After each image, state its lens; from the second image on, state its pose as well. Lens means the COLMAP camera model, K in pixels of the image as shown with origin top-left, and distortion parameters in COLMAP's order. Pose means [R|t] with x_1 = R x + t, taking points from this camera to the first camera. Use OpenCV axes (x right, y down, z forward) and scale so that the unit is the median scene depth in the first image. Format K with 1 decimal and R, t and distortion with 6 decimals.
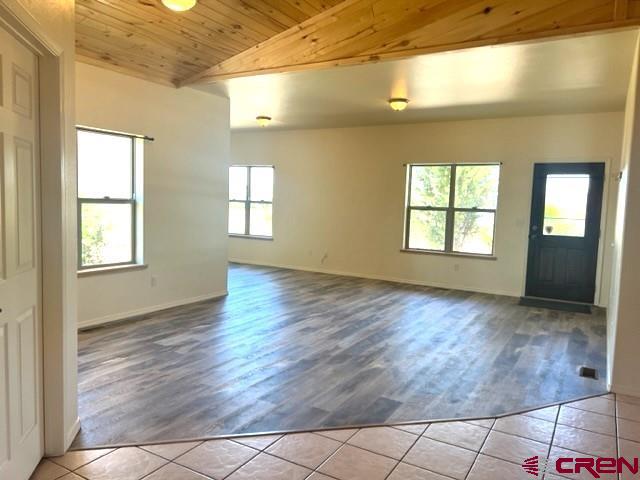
lens RADIAL K [[482.6, 0, 320.5], [0, 482.6, 240.2], [0, 0, 1]] dist [0.074547, -0.026988]
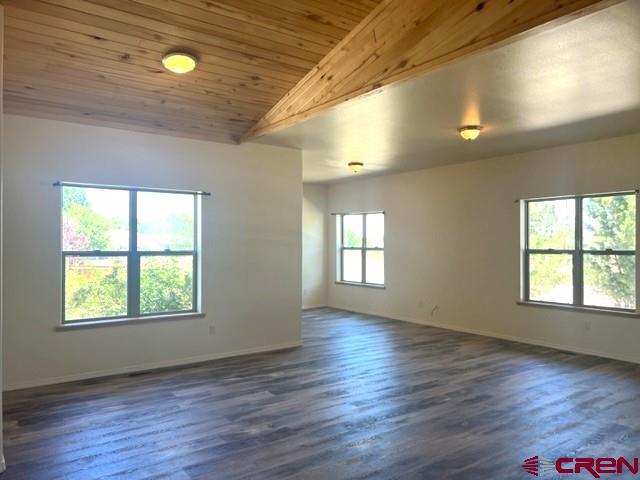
lens RADIAL K [[482.6, 0, 323.5], [0, 482.6, 242.1], [0, 0, 1]] dist [0.074547, -0.026988]
pose [[0.920413, -0.034583, -0.389415, 0.280065], [-0.002523, 0.995533, -0.094376, -0.003327], [0.390940, 0.087848, 0.916214, 0.134380]]
